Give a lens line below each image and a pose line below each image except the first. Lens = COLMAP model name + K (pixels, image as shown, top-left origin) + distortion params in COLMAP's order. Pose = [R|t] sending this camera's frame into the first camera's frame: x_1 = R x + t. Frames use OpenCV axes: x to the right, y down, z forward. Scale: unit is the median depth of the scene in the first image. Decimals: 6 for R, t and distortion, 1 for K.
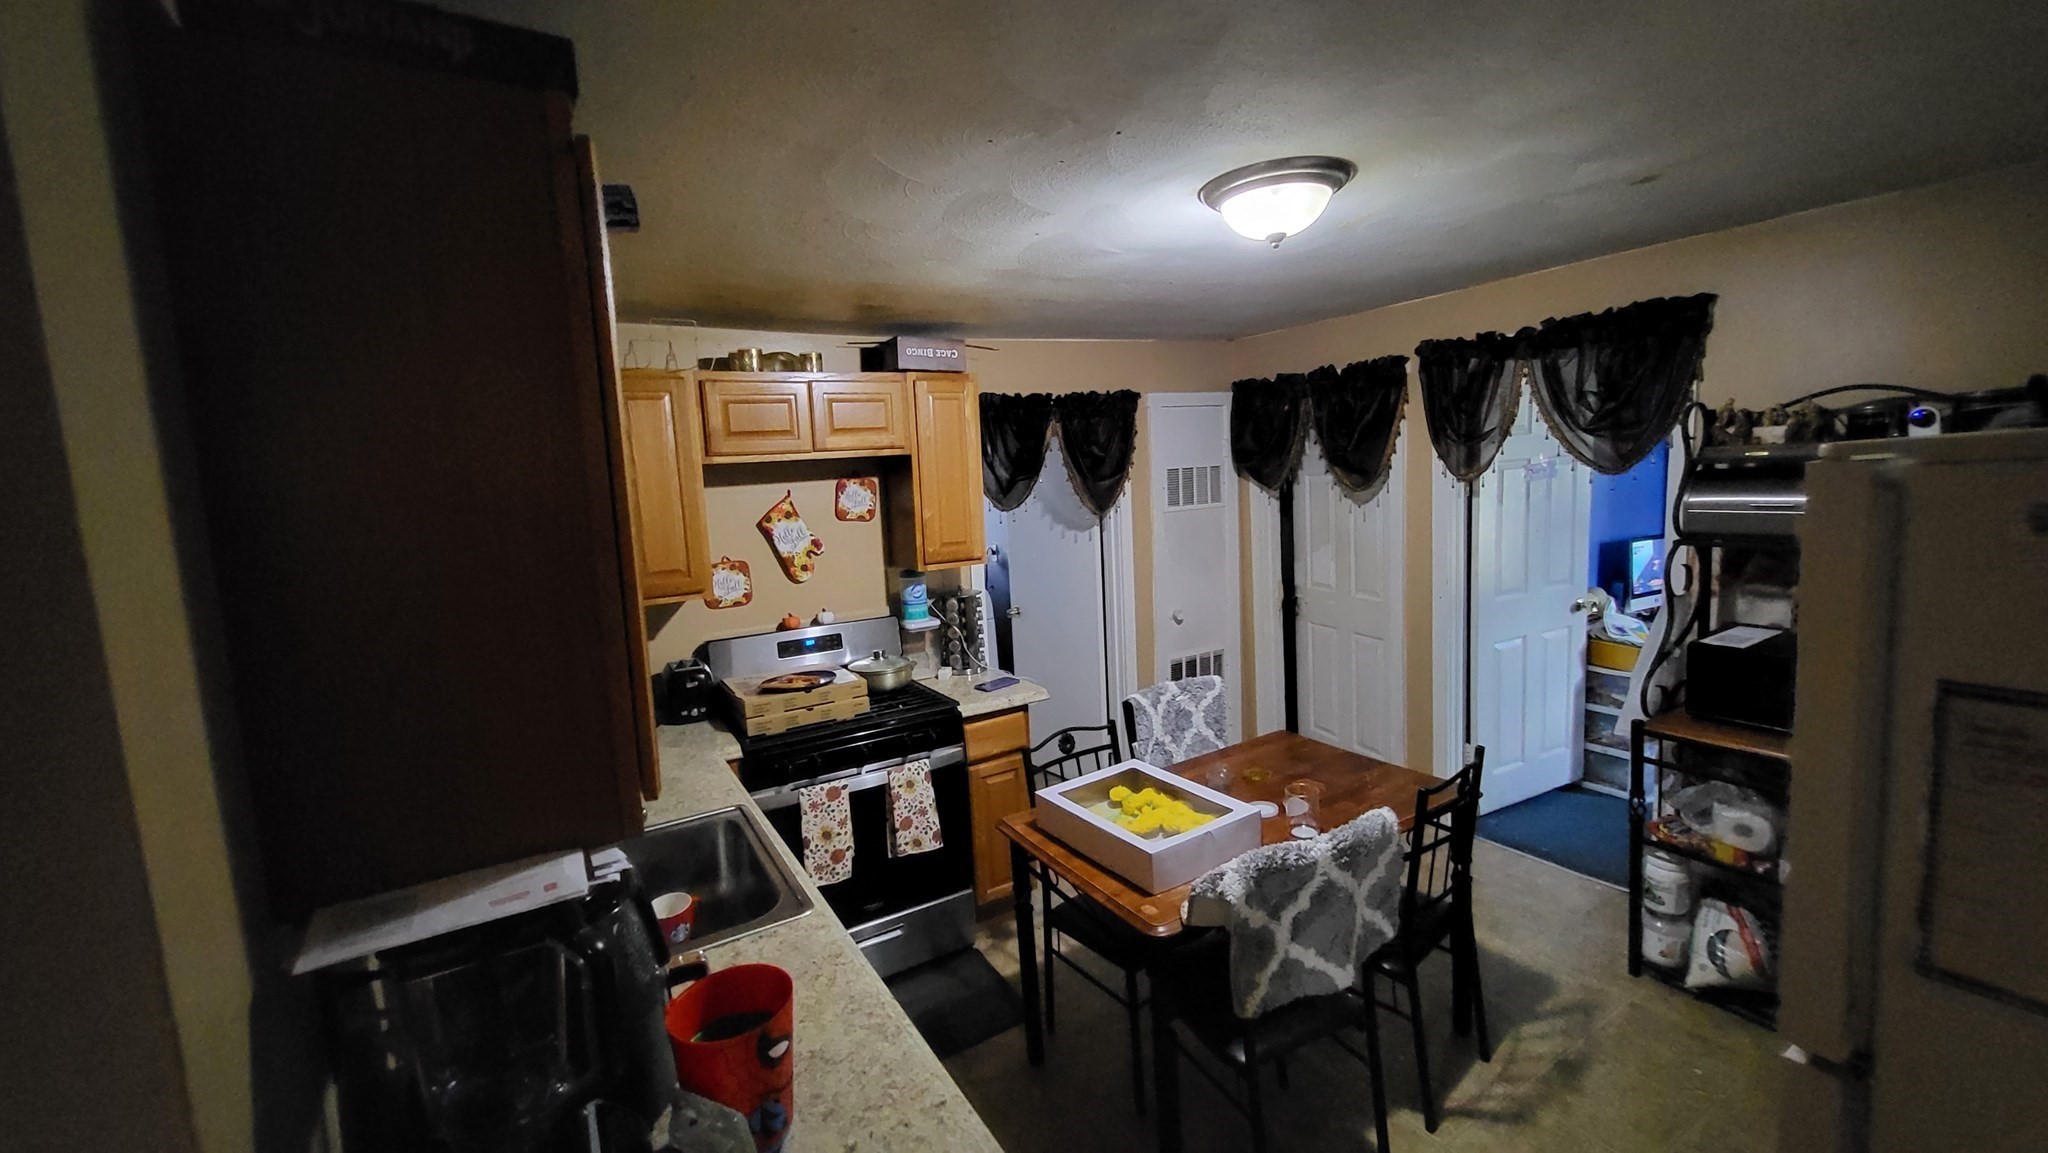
lens RADIAL K [[809.9, 0, 1021.5], [0, 809.9, 572.7], [0, 0, 1]] dist [-0.000574, 0.000006]
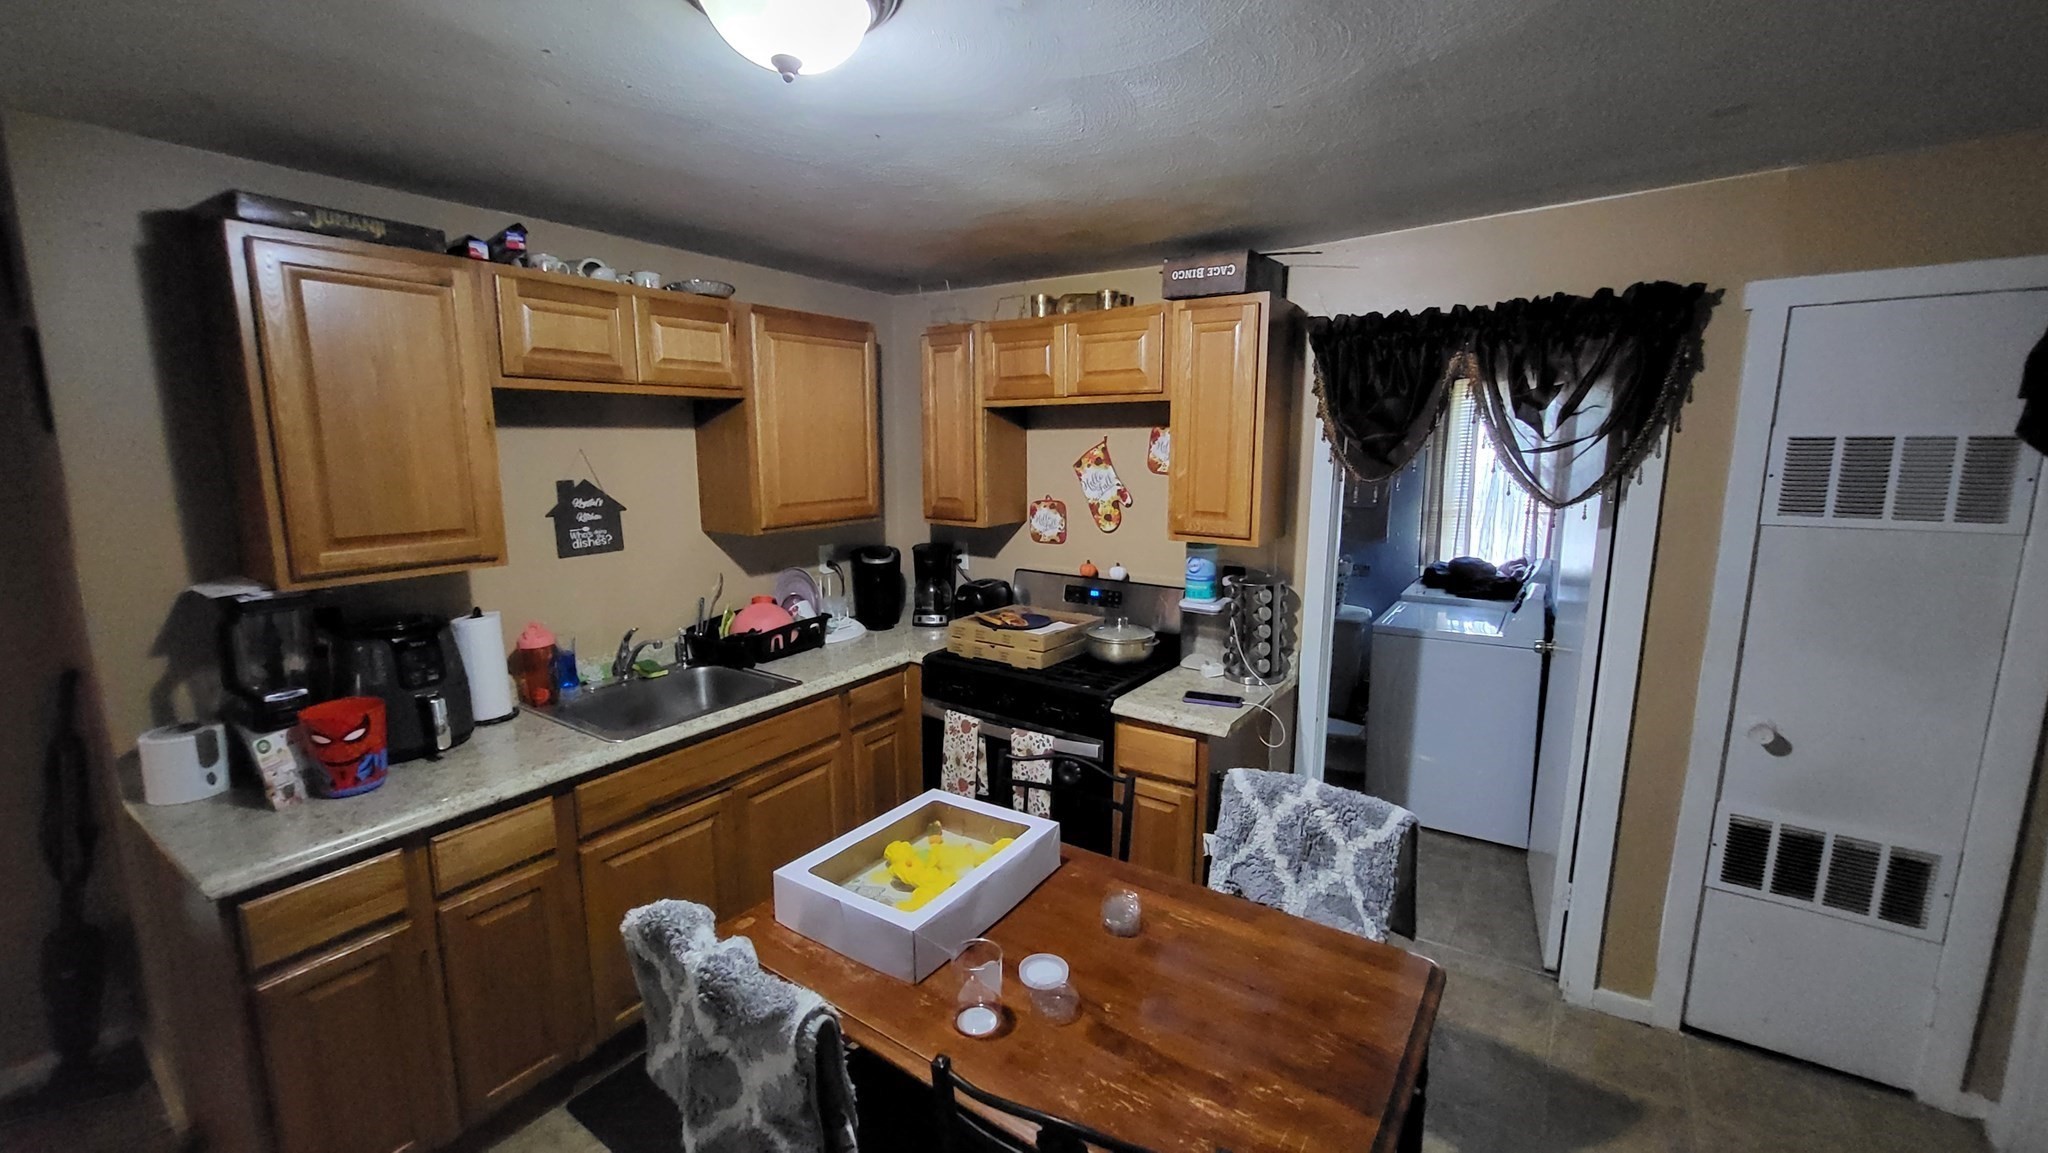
lens RADIAL K [[809.9, 0, 1020.8], [0, 809.9, 571.3], [0, 0, 1]] dist [-0.000574, 0.000006]
pose [[0.411974, 0.197325, -0.889573, 0.578683], [-0.138942, 0.978458, 0.152695, -0.078630], [0.900540, 0.060693, 0.430516, 0.505535]]
